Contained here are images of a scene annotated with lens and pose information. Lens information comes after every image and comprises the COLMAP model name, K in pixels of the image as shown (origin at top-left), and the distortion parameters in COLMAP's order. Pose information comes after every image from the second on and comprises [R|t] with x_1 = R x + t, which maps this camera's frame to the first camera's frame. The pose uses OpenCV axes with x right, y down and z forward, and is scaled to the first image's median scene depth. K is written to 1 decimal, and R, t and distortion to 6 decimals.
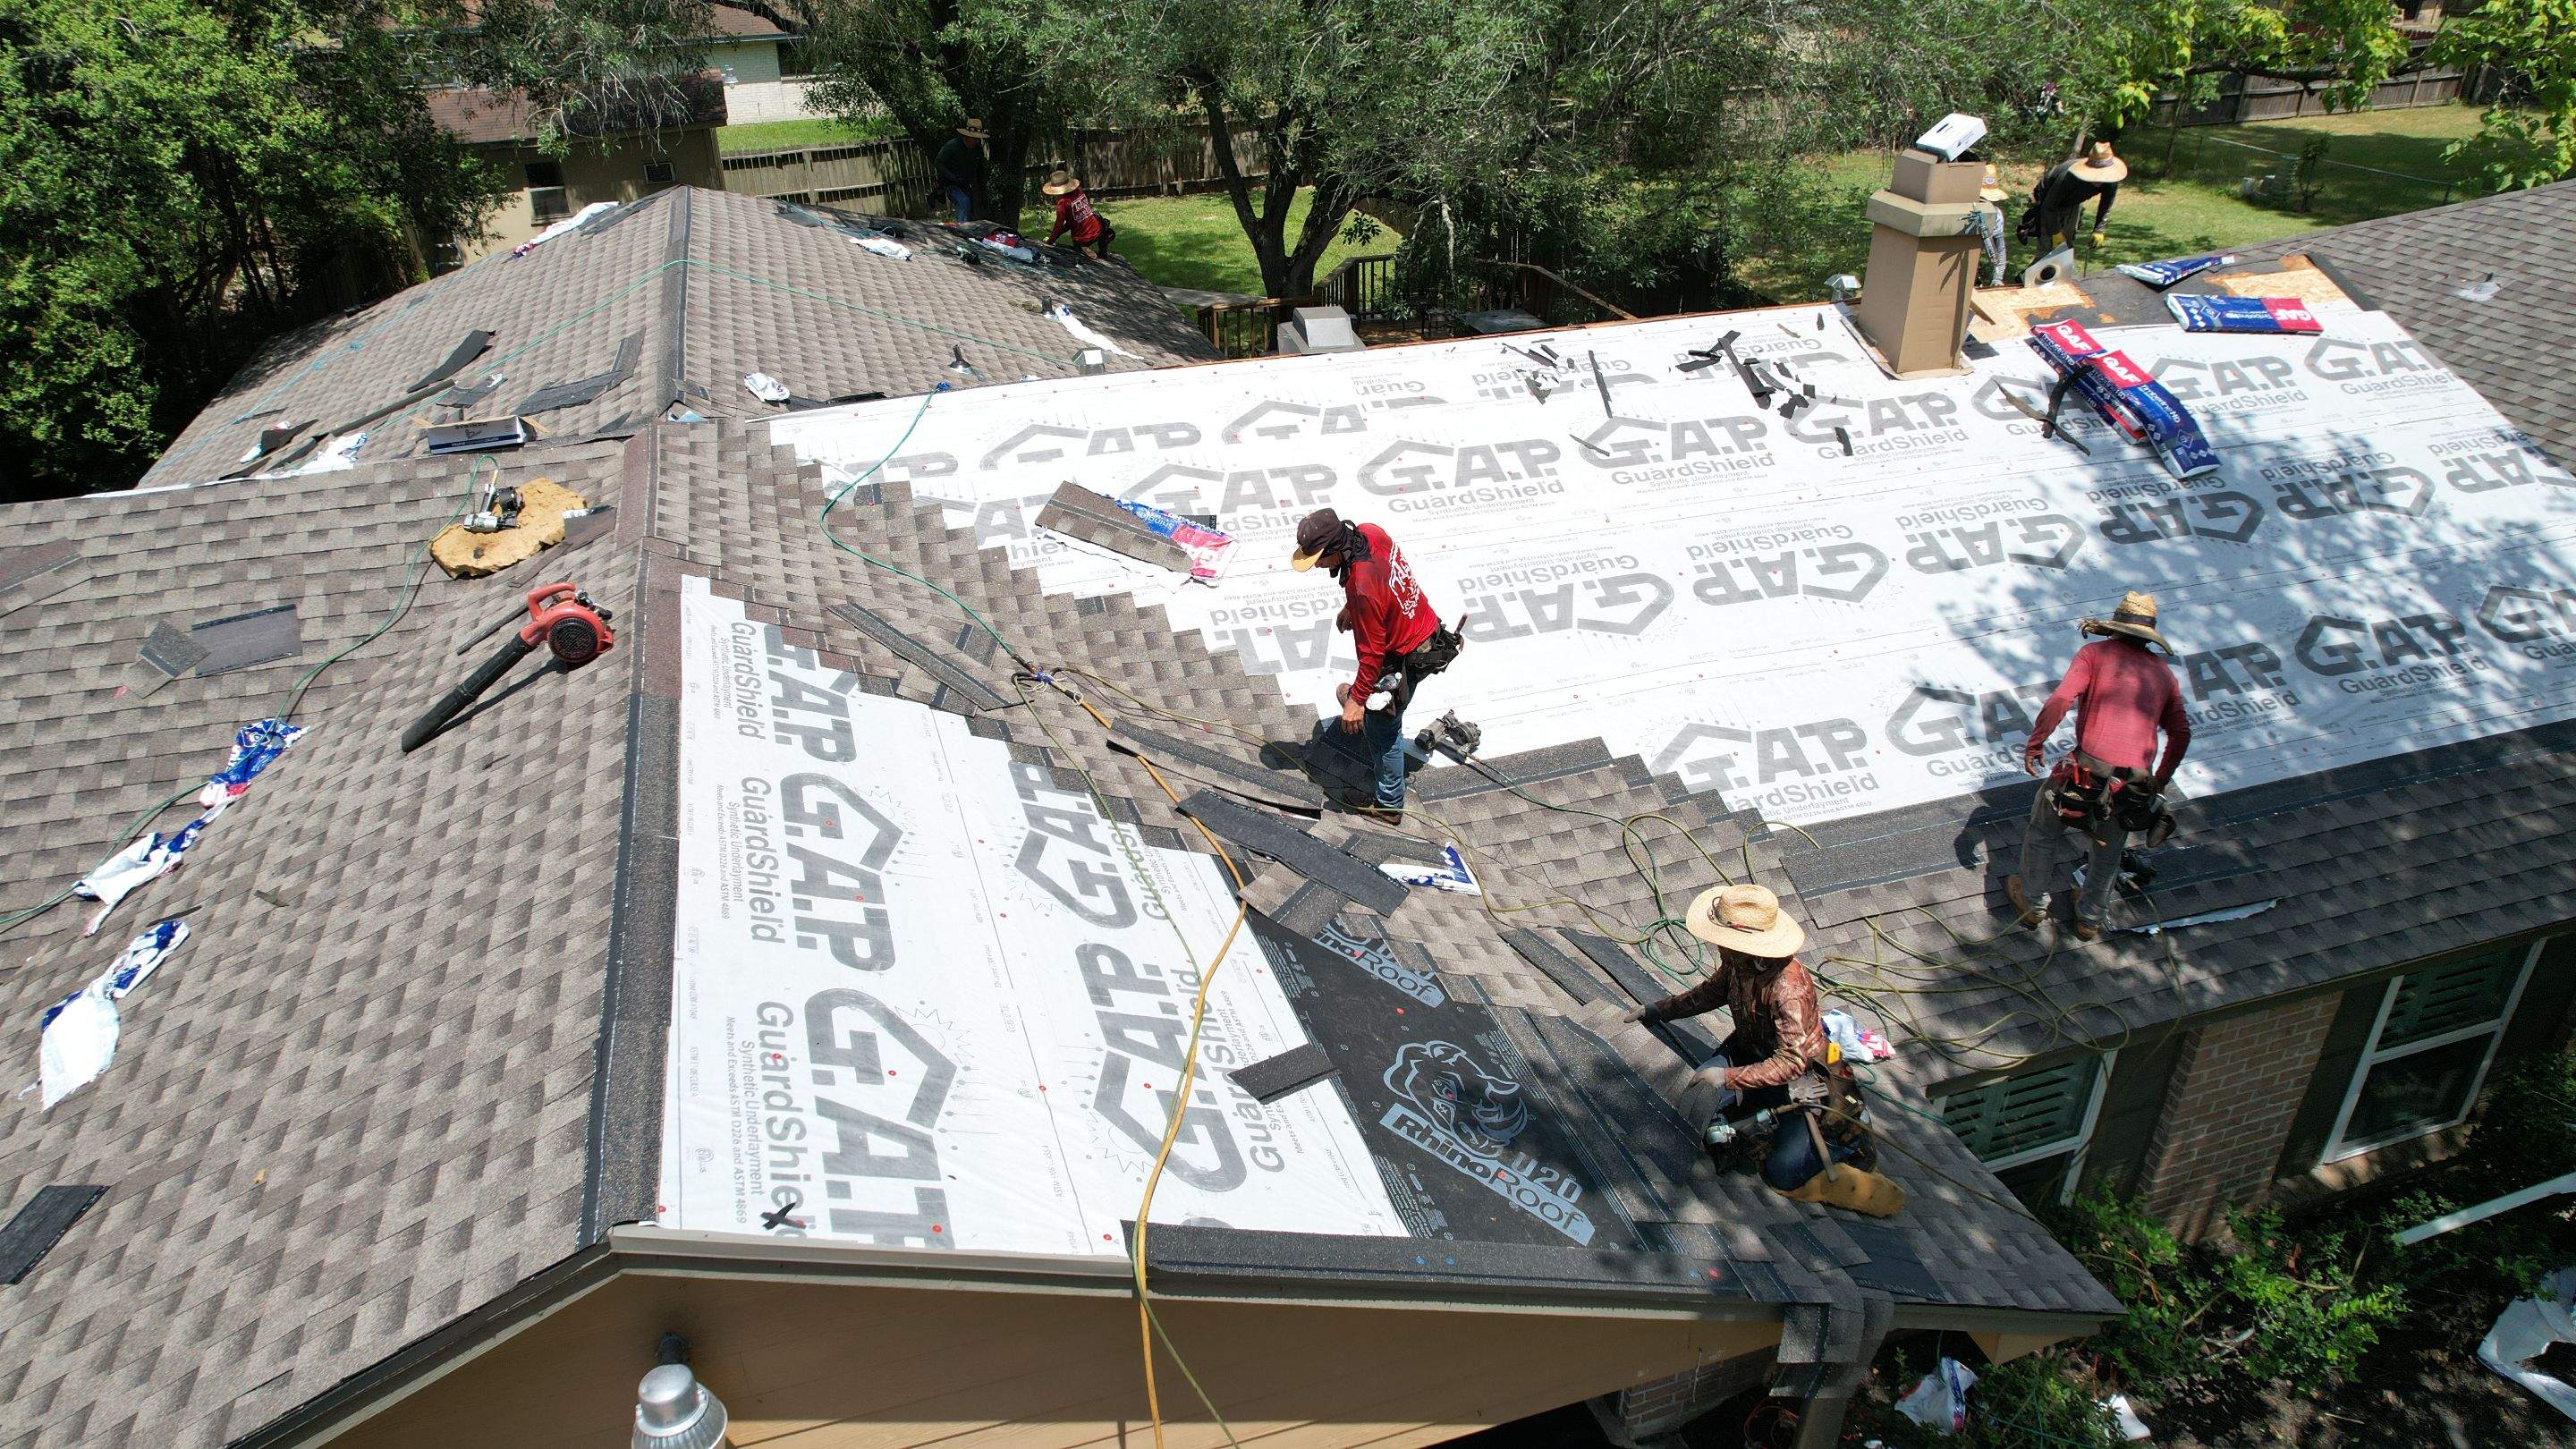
lens RADIAL K [[1642.1, 0, 1284.2], [0, 1642.1, 719.9], [0, 0, 1]] dist [-0.072497, 0.067532]
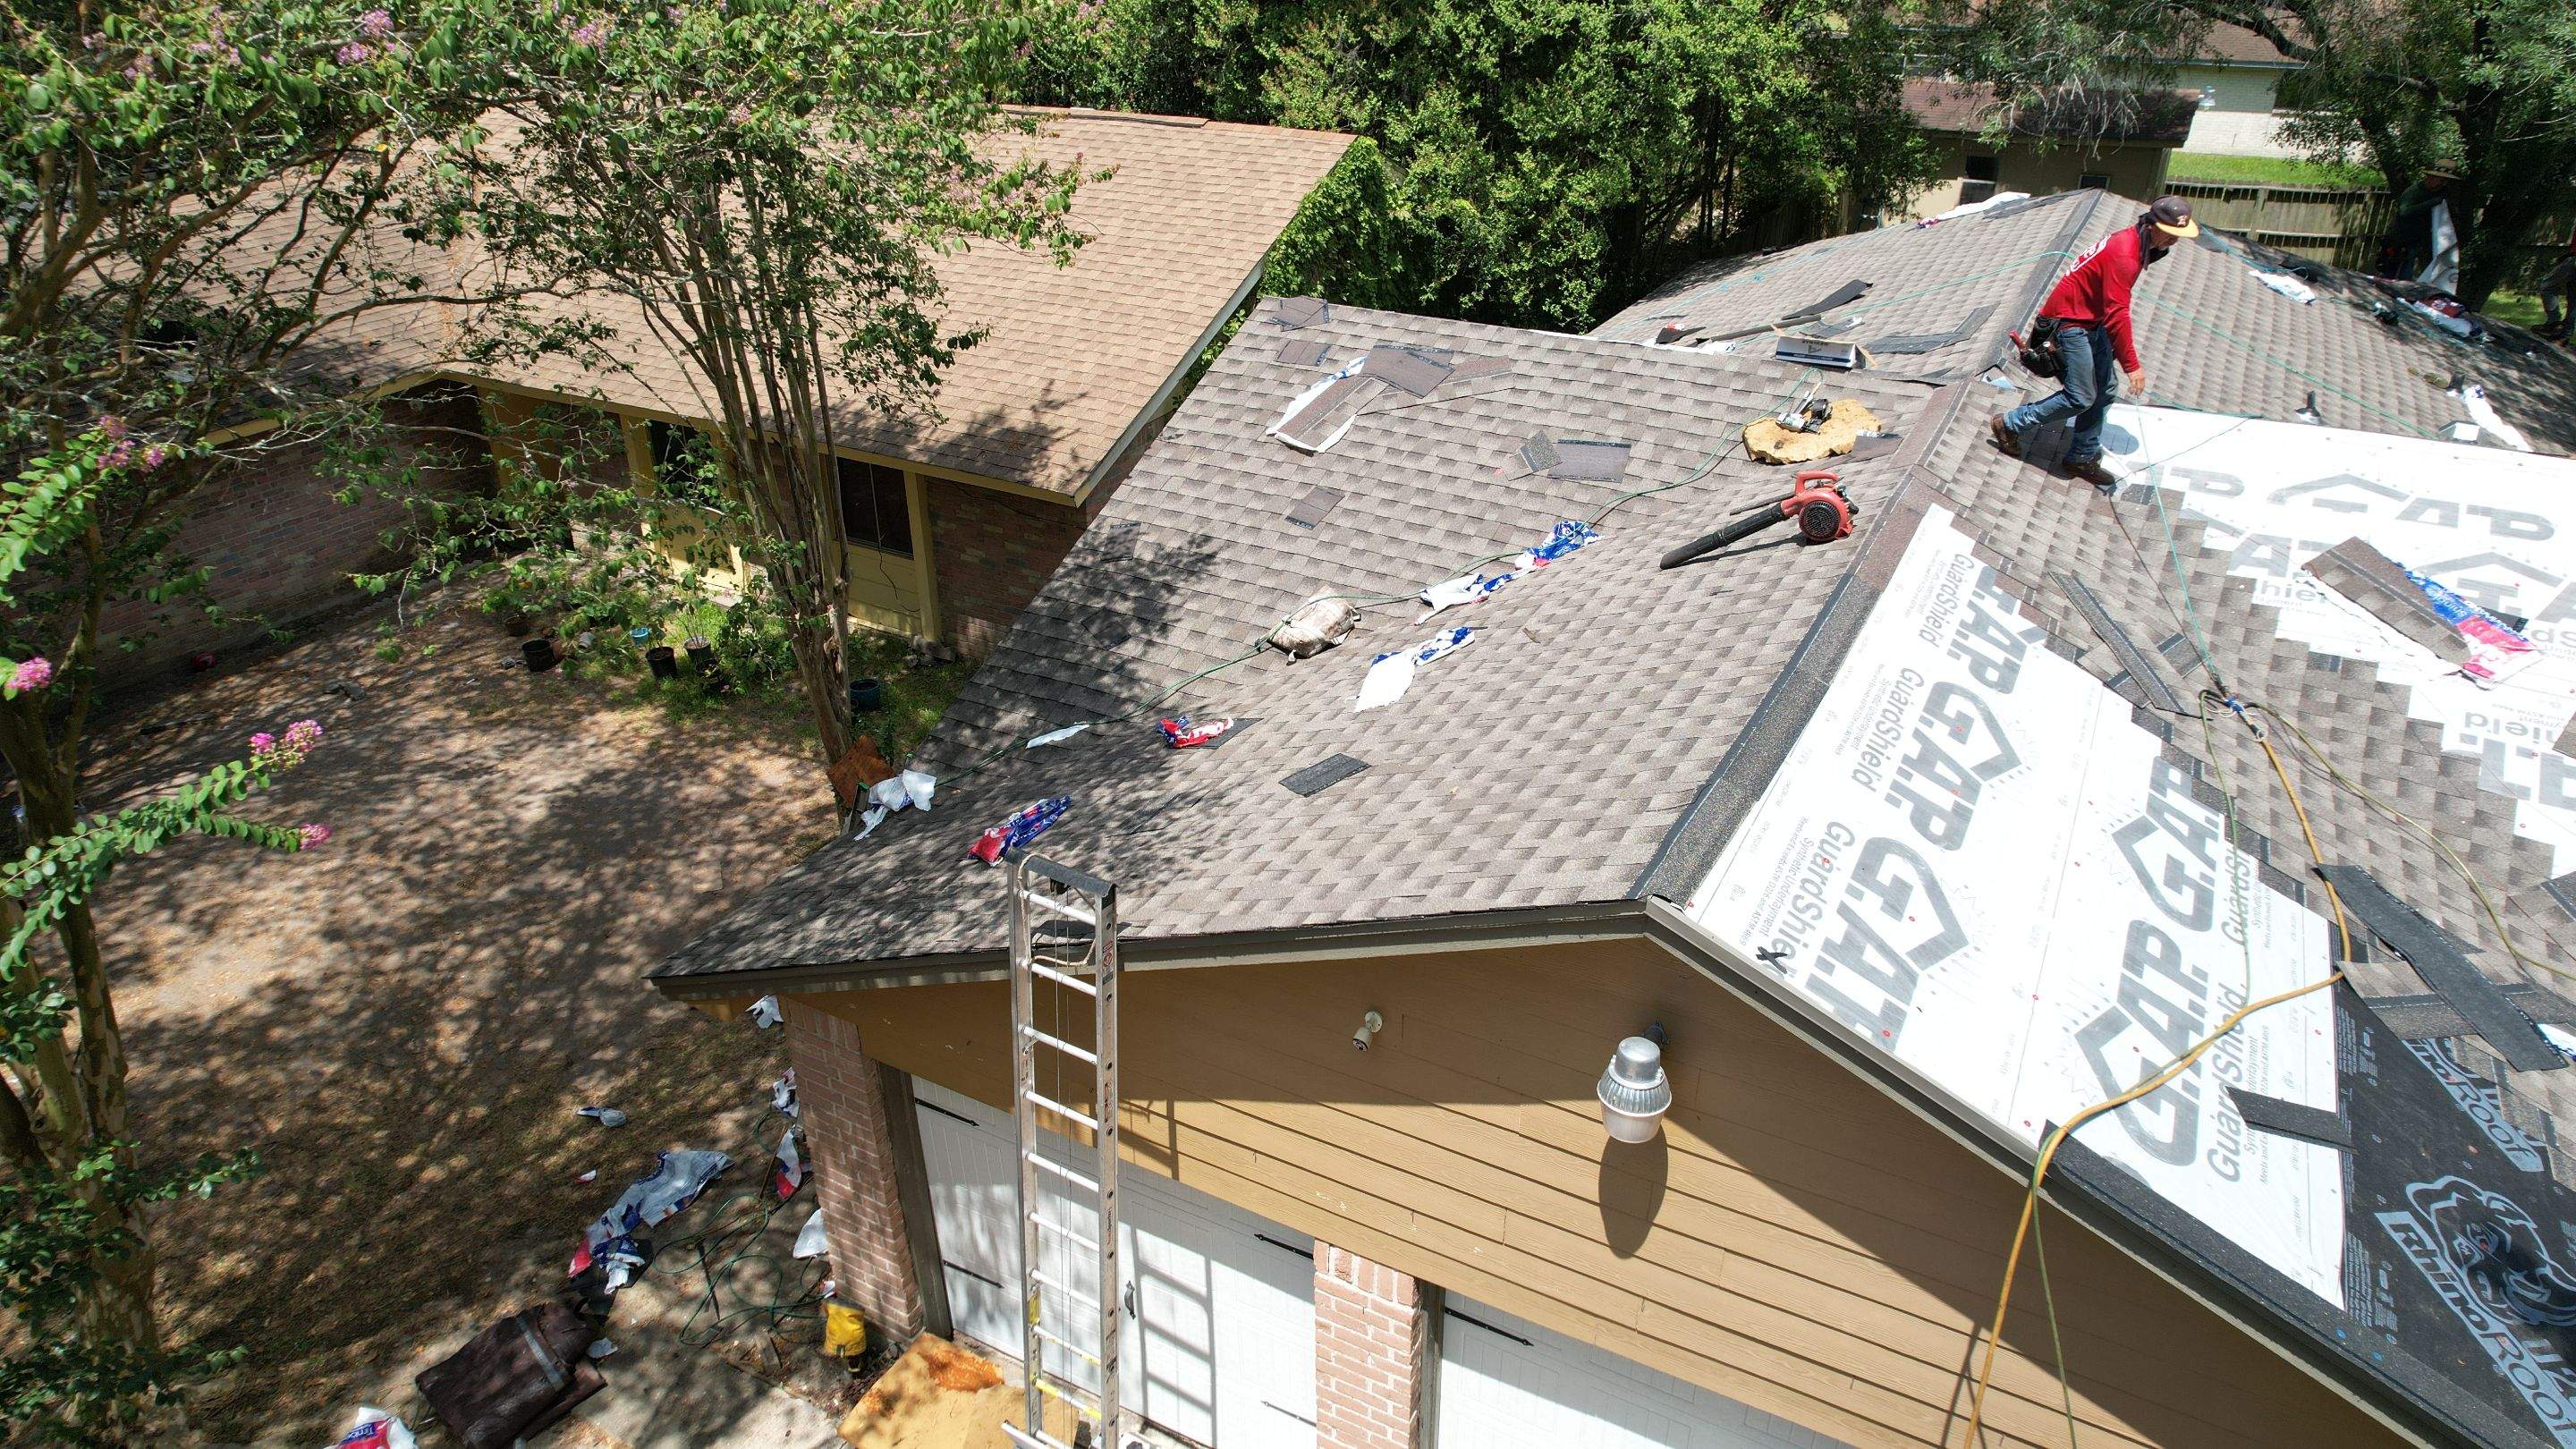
lens RADIAL K [[1642.1, 0, 1284.2], [0, 1642.1, 719.9], [0, 0, 1]] dist [-0.072497, 0.067532]
pose [[0.685462, 0.348804, -0.639123, 0.080024], [-0.351820, 0.927180, 0.128684, 0.055310], [0.637468, 0.136648, 0.758263, -0.094734]]
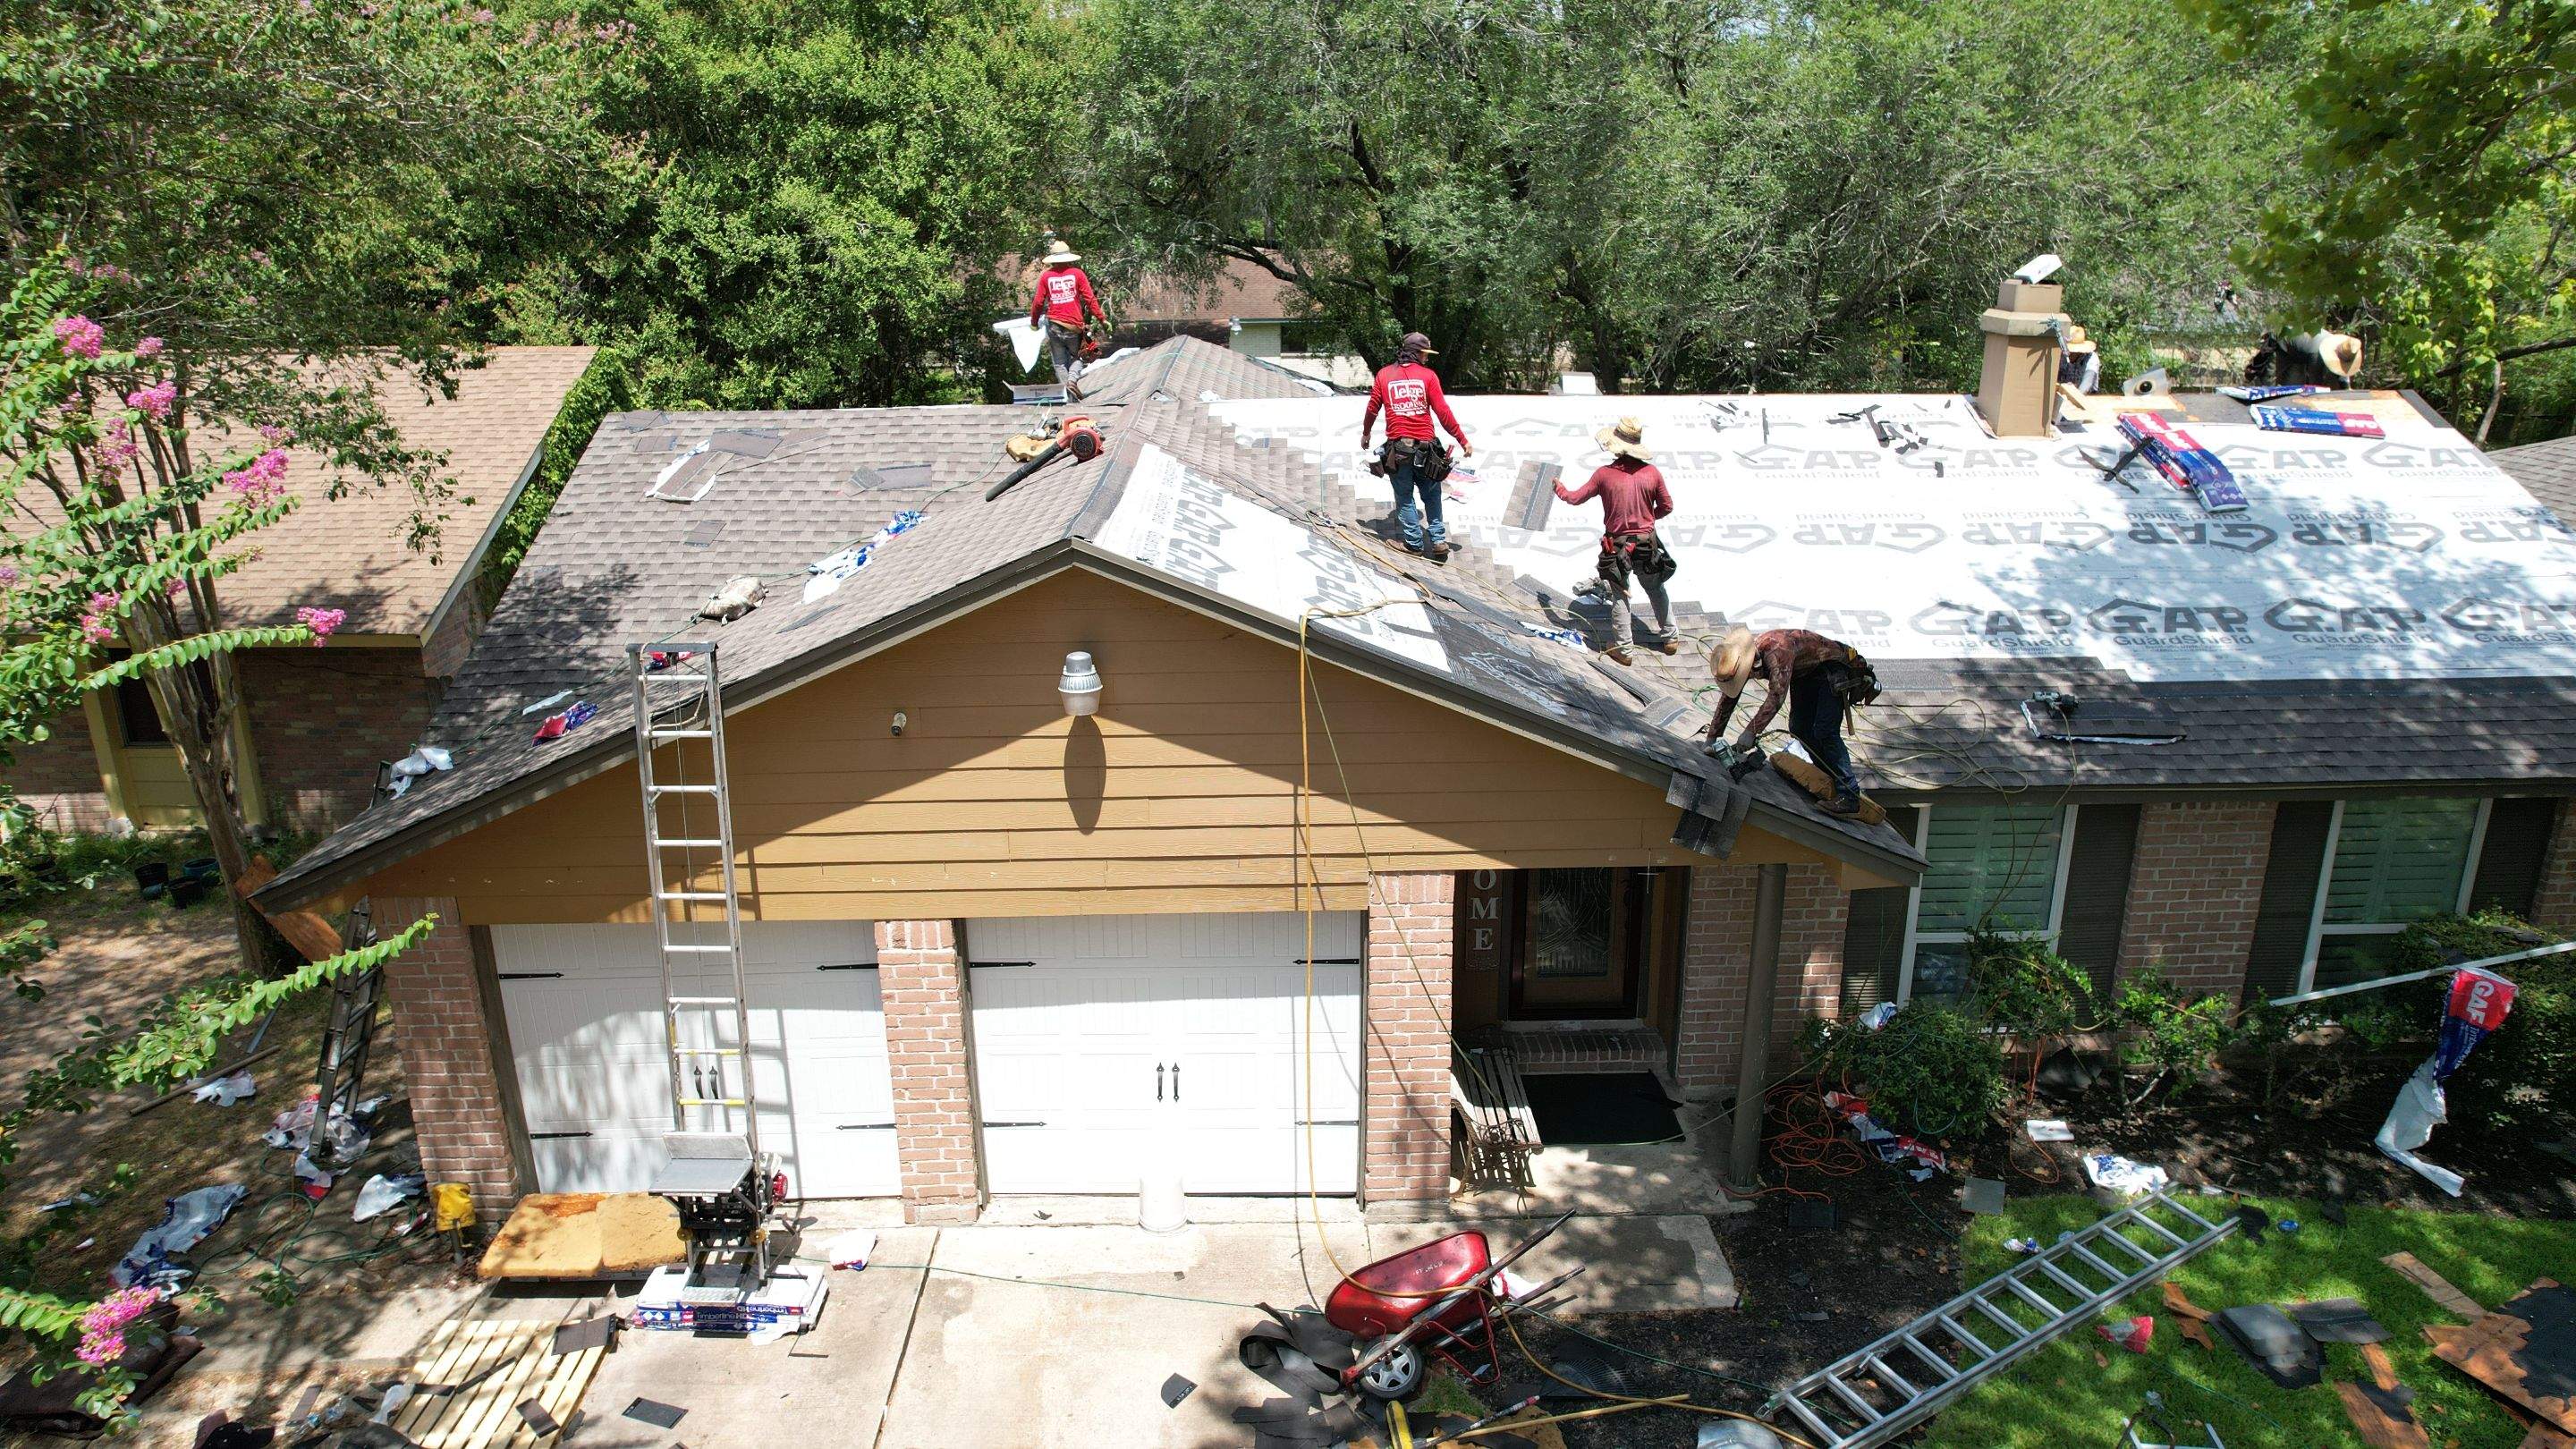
lens RADIAL K [[1652.1, 0, 1283.1], [0, 1652.1, 712.4], [0, 0, 1]] dist [-0.086560, 0.079545]
pose [[0.958397, 0.089141, -0.271162, 0.245967], [-0.140991, 0.973844, -0.178182, 0.436011], [0.248187, 0.209001, 0.945898, -0.507658]]
